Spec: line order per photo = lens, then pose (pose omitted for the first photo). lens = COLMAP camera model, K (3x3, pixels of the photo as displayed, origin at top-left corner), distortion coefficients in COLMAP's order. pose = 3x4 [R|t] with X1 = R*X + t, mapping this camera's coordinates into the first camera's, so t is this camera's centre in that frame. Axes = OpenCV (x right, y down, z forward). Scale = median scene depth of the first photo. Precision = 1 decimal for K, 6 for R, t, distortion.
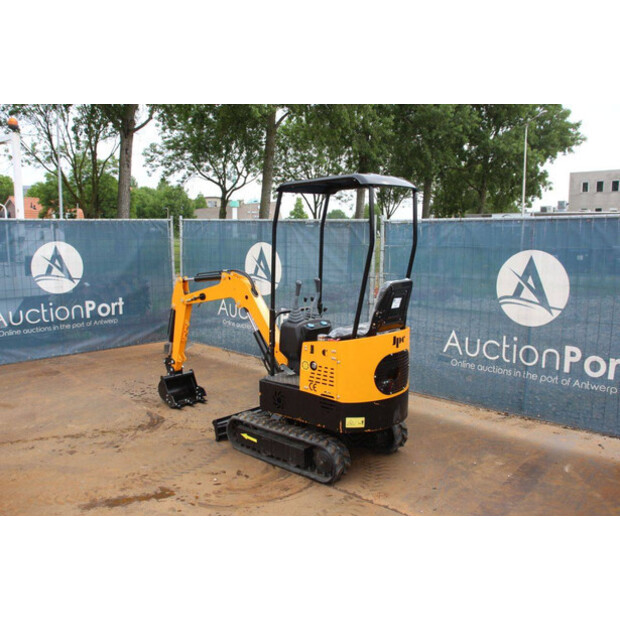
lens RADIAL K [[568.6, 0, 310.0], [0, 568.6, 310.0], [0, 0, 1]] dist [-0.147185, 0.193027]
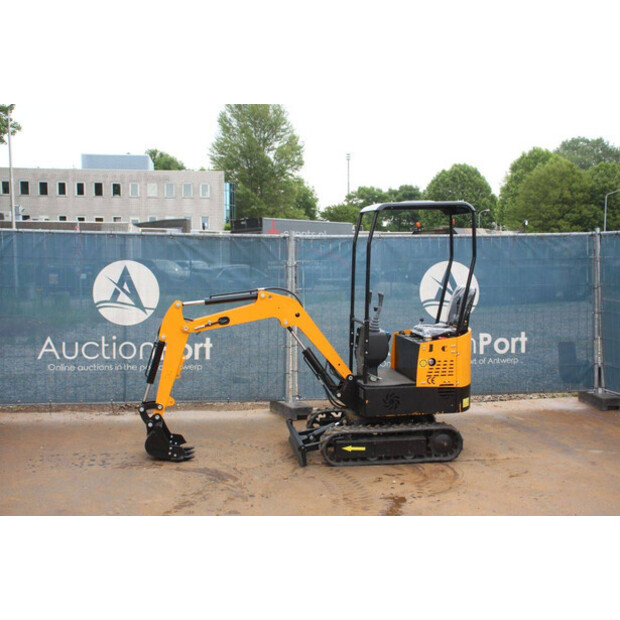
lens RADIAL K [[757.5, 0, 310.0], [0, 757.5, 310.0], [0, 0, 1]] dist [0.002471, 0.040639]
pose [[0.628872, -0.062973, 0.774954, -1.217669], [0.105027, 0.994460, -0.004420, -0.025109], [-0.770382, 0.084171, 0.632002, 0.177624]]
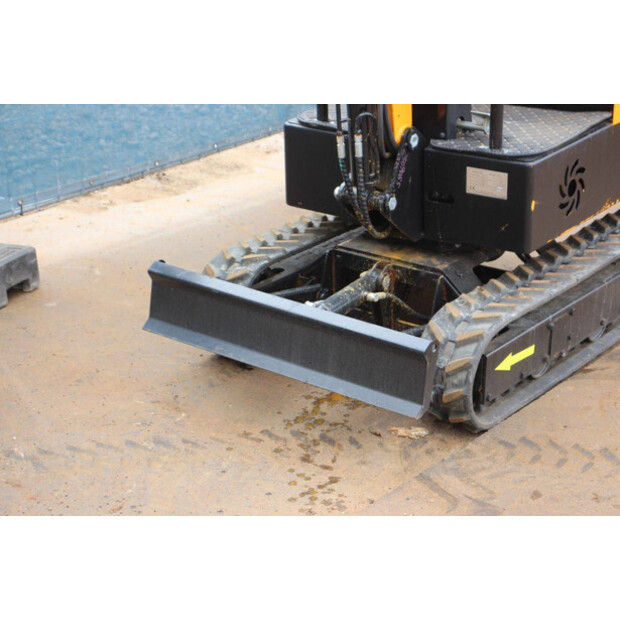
lens RADIAL K [[1463.7, 0, 310.0], [0, 1463.7, 310.0], [0, 0, 1]] dist [0.399476, 0.185012]
pose [[-0.079223, -0.362674, 0.928543, -0.881397], [0.158950, 0.914957, 0.370929, -0.131823], [-0.984103, 0.176978, -0.014839, 1.137085]]
